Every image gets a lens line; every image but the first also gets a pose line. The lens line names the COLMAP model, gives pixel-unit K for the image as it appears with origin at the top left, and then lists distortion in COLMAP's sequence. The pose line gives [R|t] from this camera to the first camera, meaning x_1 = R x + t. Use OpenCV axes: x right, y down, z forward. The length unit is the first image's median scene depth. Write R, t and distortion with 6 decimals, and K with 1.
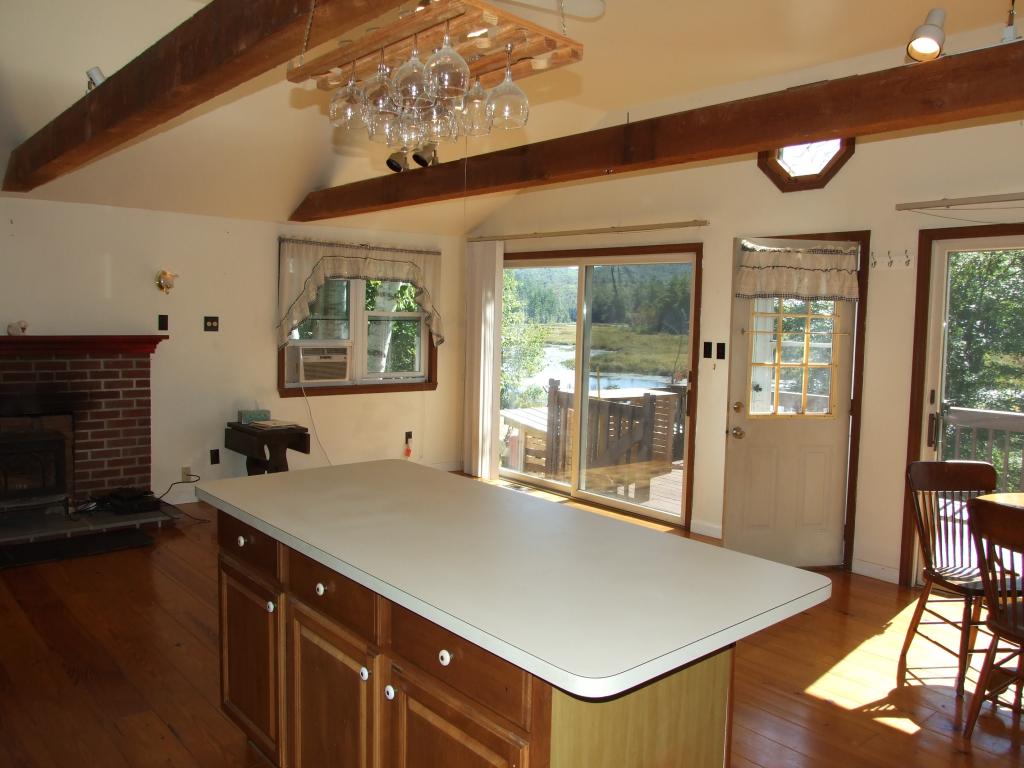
lens RADIAL K [[815.4, 0, 514.6], [0, 815.4, 378.9], [0, 0, 1]] dist [-0.038543, 0.017431]
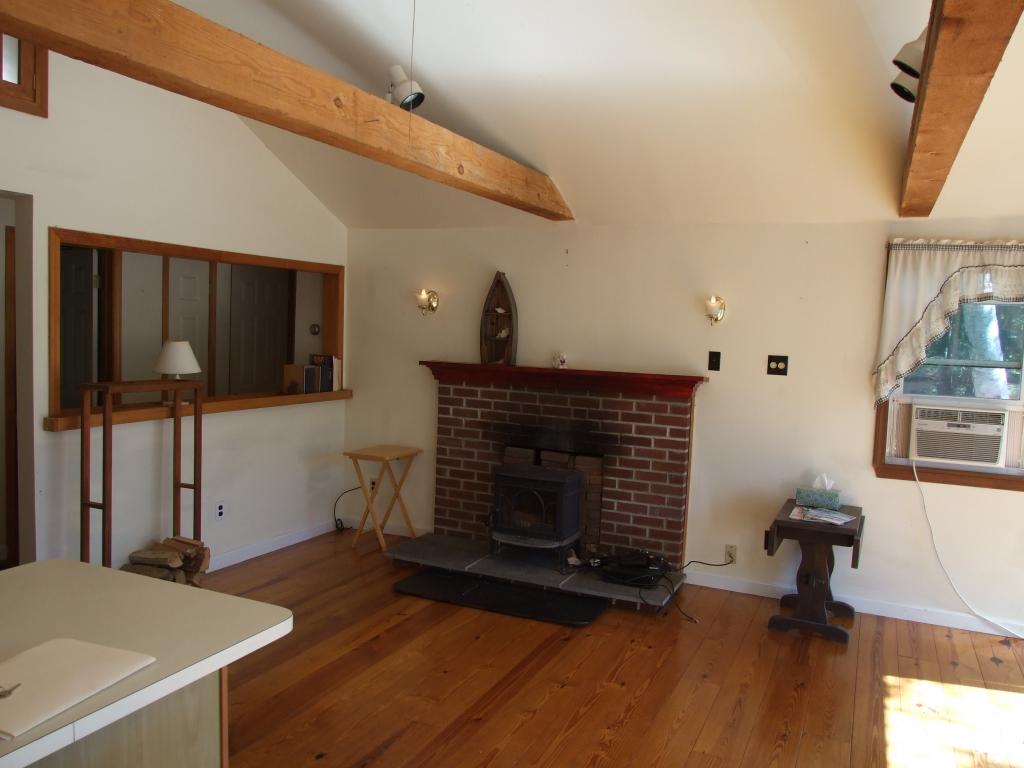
lens RADIAL K [[815.4, 0, 514.6], [0, 815.4, 378.9], [0, 0, 1]] dist [-0.038543, 0.017431]
pose [[0.417811, 0.052339, -0.907025, 0.229758], [-0.094634, 0.995416, 0.013847, -0.046026], [0.903592, 0.080049, 0.420849, 0.499641]]
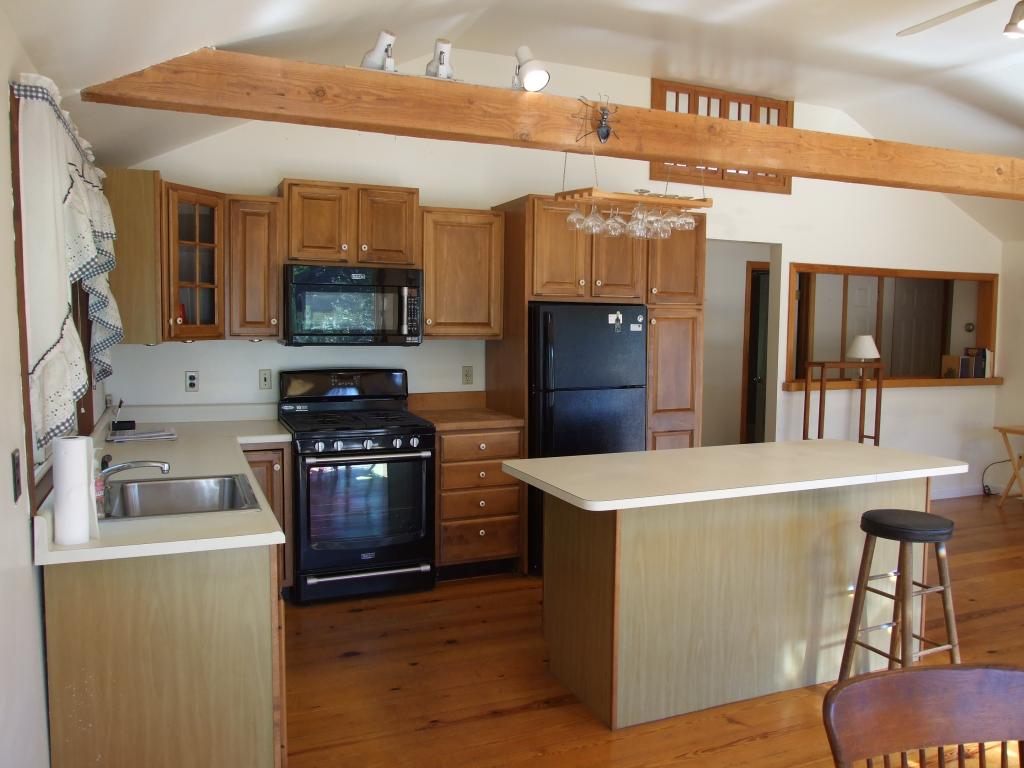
lens RADIAL K [[815.4, 0, 514.6], [0, 815.4, 378.9], [0, 0, 1]] dist [-0.038543, 0.017431]
pose [[-0.303417, 0.047178, -0.951689, 0.580034], [-0.090658, 0.992813, 0.078120, -0.024894], [0.948535, 0.109982, -0.296959, 0.413536]]
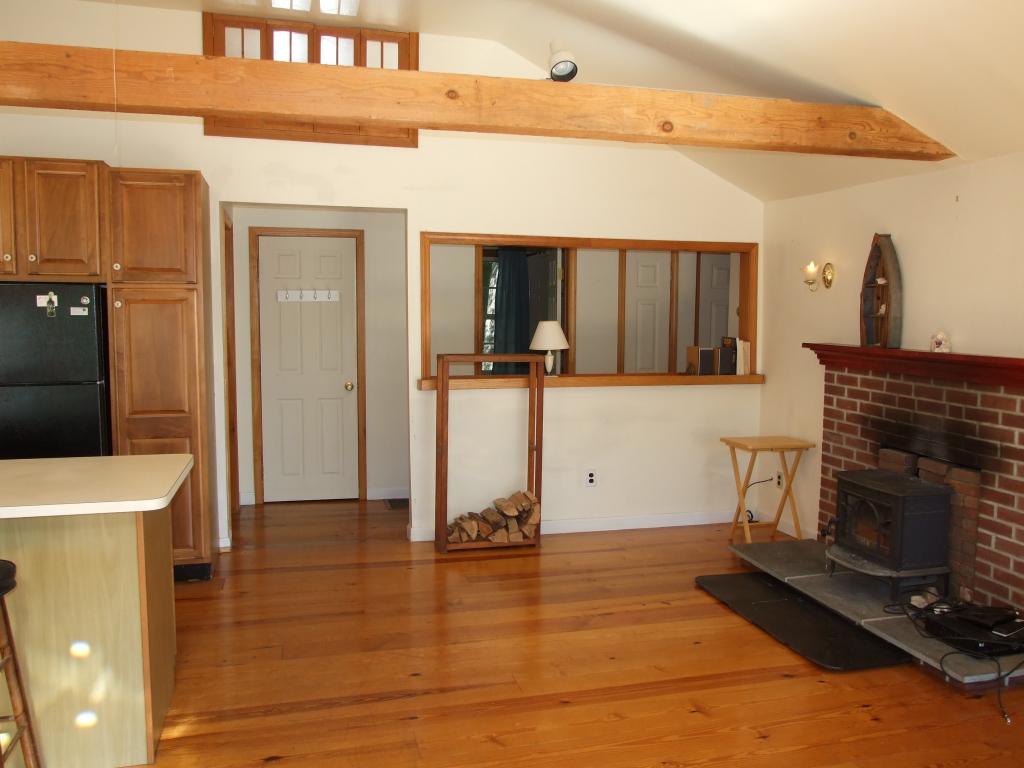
lens RADIAL K [[831.5, 0, 516.1], [0, 831.5, 379.9], [0, 0, 1]] dist [-0.031323, 0.011288]
pose [[-0.434706, 0.054085, -0.898947, 0.220477], [-0.084797, 0.991302, 0.100647, -0.066505], [0.896571, 0.119980, -0.426338, 0.904445]]
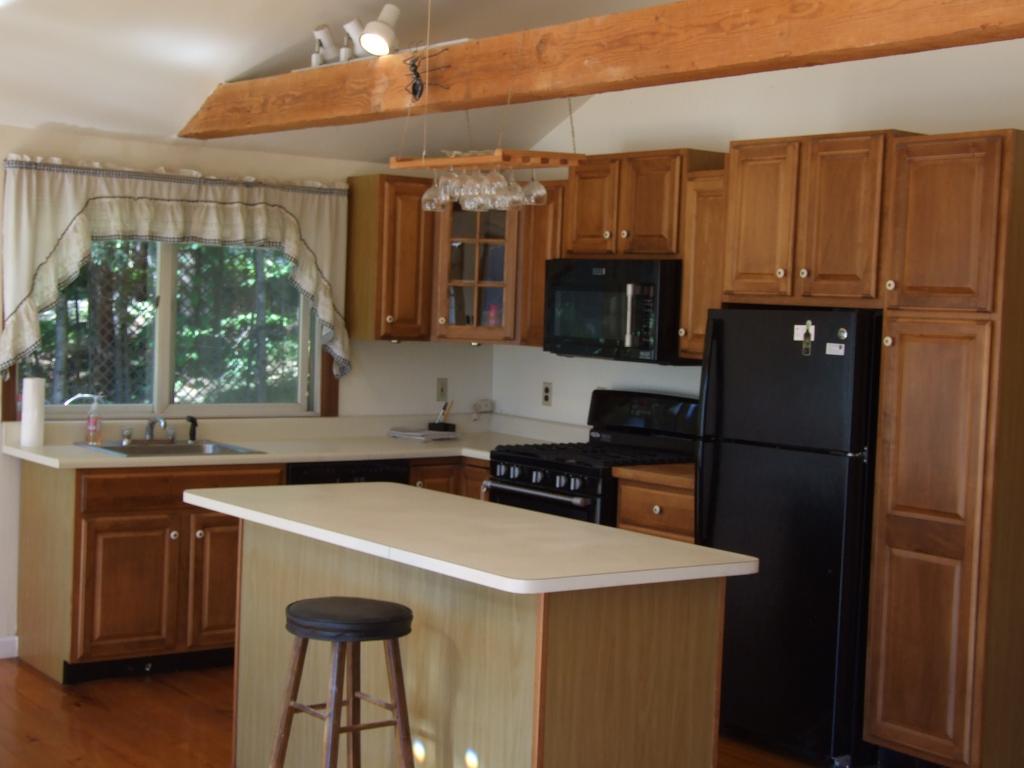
lens RADIAL K [[1552.7, 0, 514.9], [0, 1552.7, 386.5], [0, 0, 1]] dist [0.012445, 0.108239]
pose [[-0.996253, -0.066163, 0.055701, -0.108103], [-0.058558, 0.989971, 0.128562, -0.106397], [-0.063648, 0.124819, -0.990136, 1.182642]]
